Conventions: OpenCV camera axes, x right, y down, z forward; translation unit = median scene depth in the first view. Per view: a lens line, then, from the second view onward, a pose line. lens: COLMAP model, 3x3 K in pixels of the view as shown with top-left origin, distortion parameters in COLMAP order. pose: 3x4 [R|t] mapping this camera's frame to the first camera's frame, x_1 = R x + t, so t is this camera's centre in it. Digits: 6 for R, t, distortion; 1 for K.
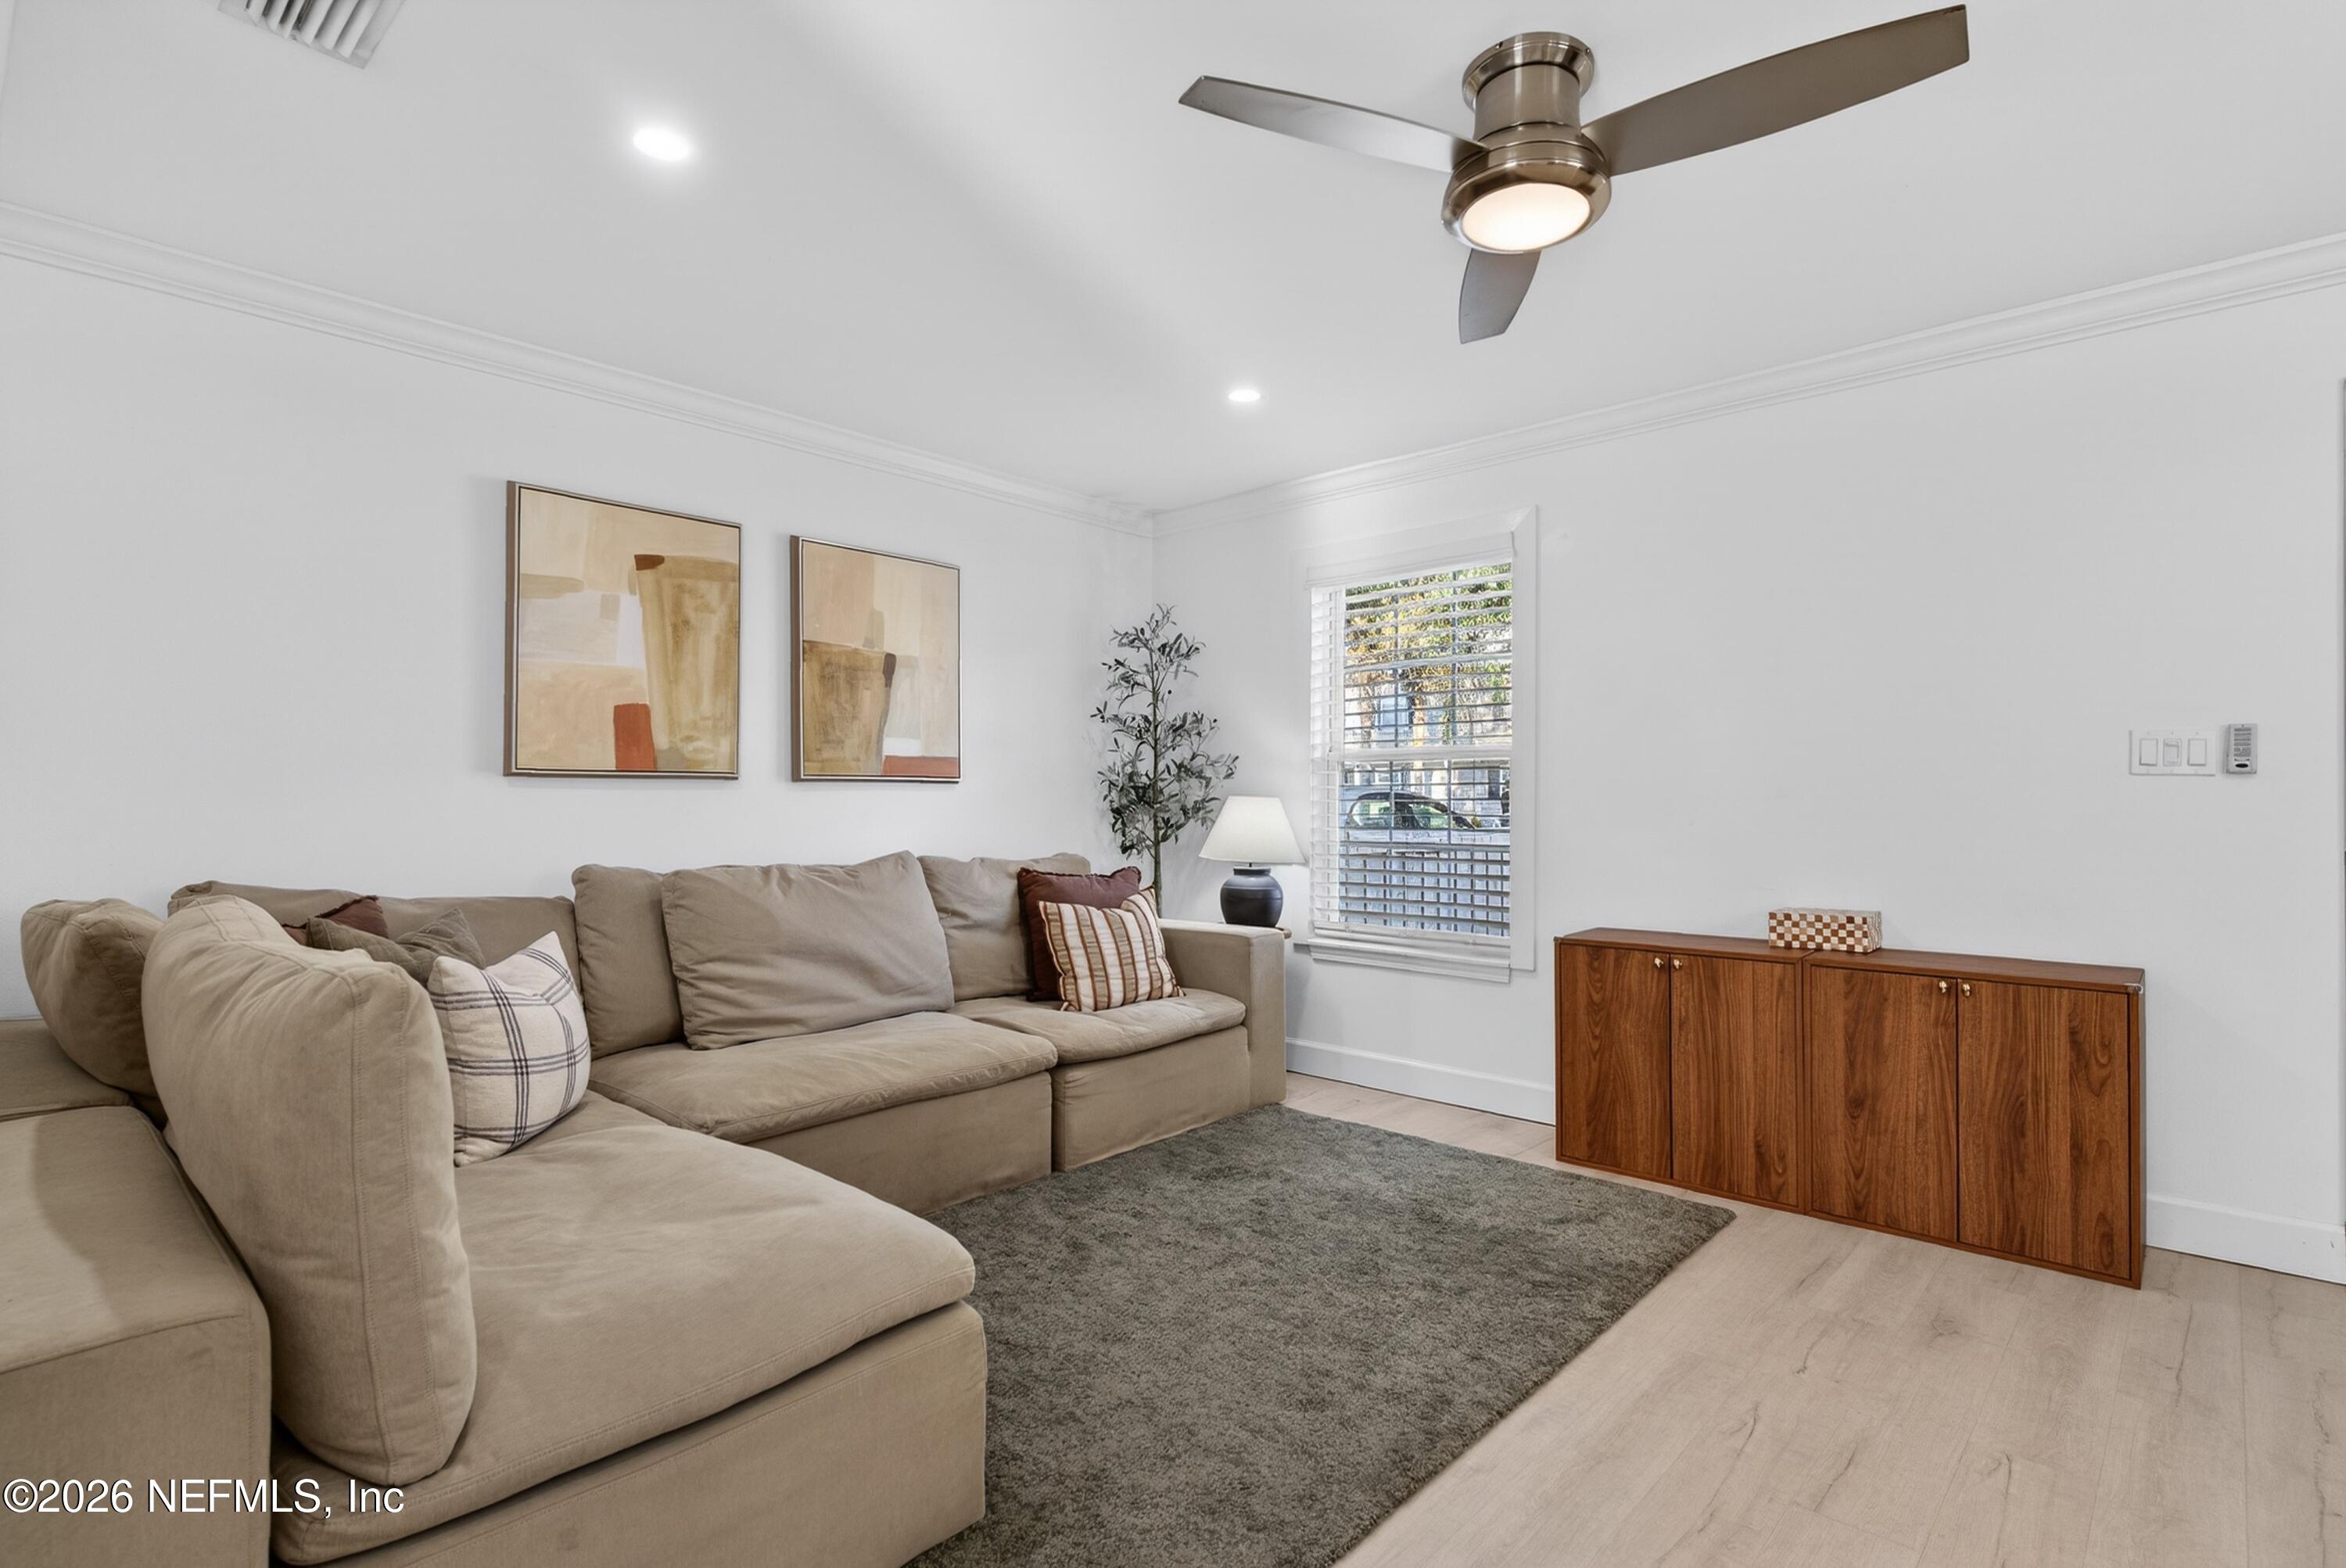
lens RADIAL K [[1169.9, 0, 1168.7], [0, 1169.9, 776.9], [0, 0, 1]] dist [0.011822, -0.003014]
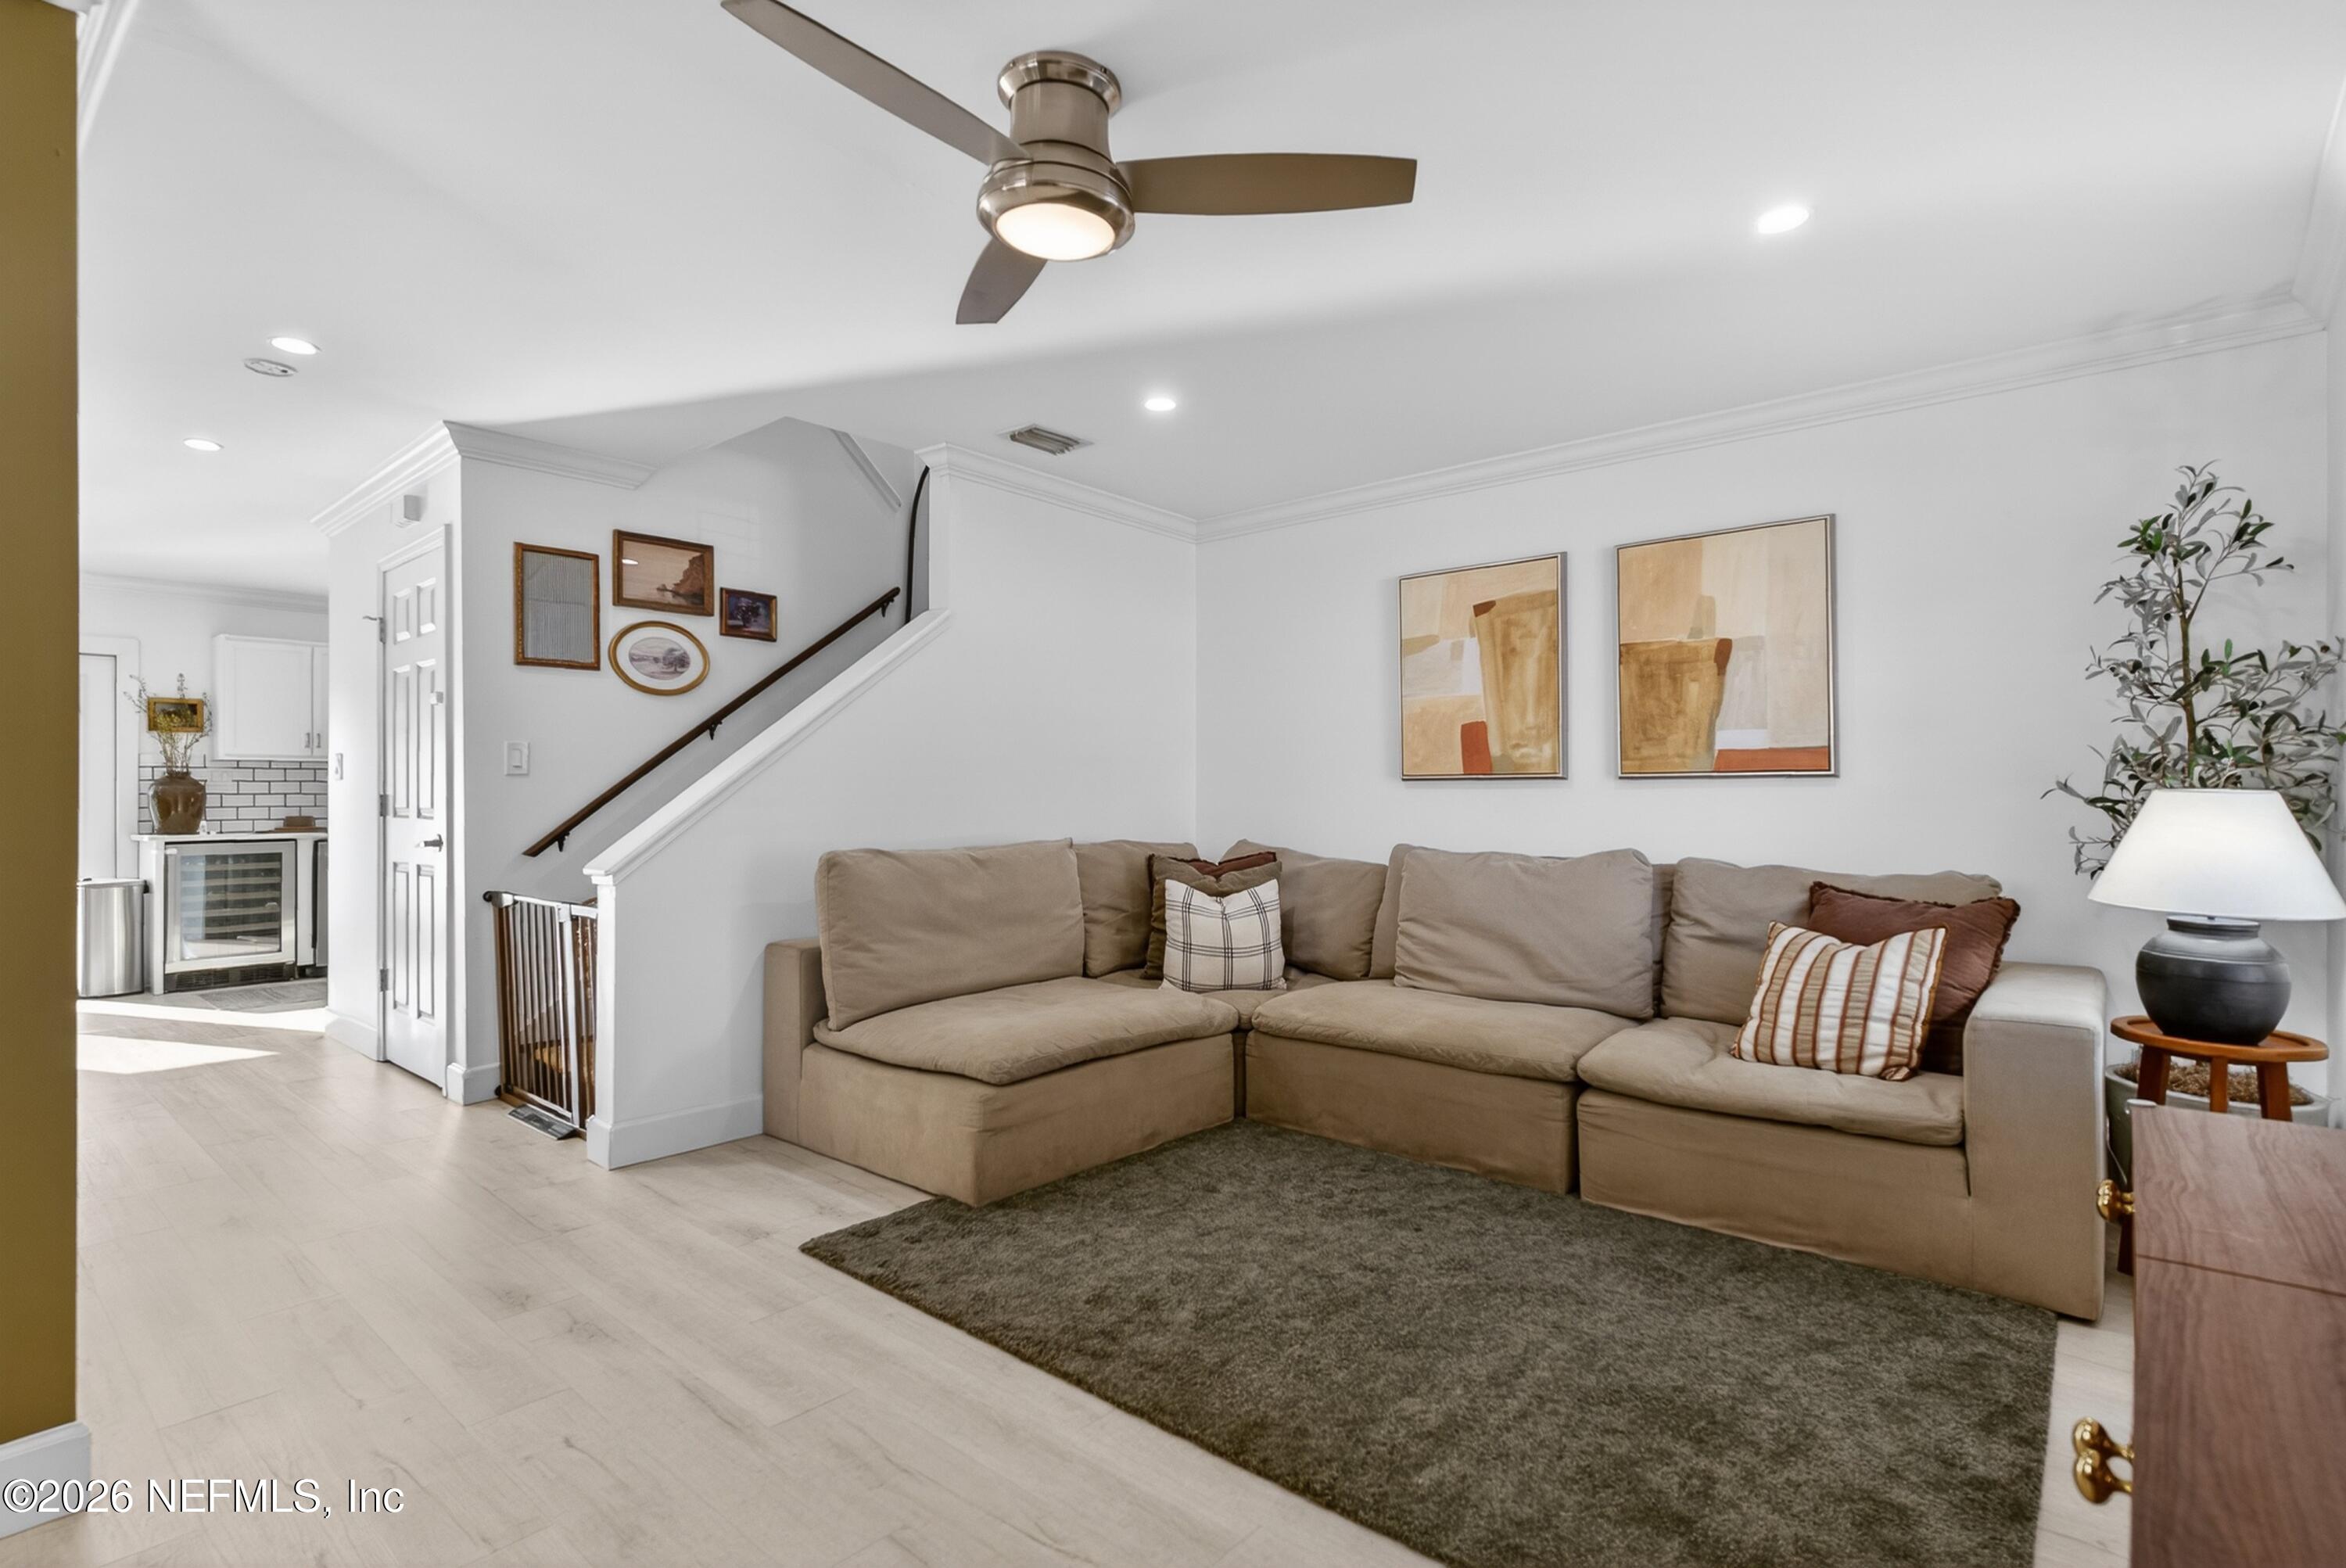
lens RADIAL K [[1169.9, 0, 1182.2], [0, 1169.9, 789.4], [0, 0, 1]] dist [0.011822, -0.003014]
pose [[0.004833, -0.000953, -0.999988, 0.787013], [0.025546, 0.999673, -0.000829, 0.003966], [0.999662, -0.025542, 0.004856, 0.643961]]
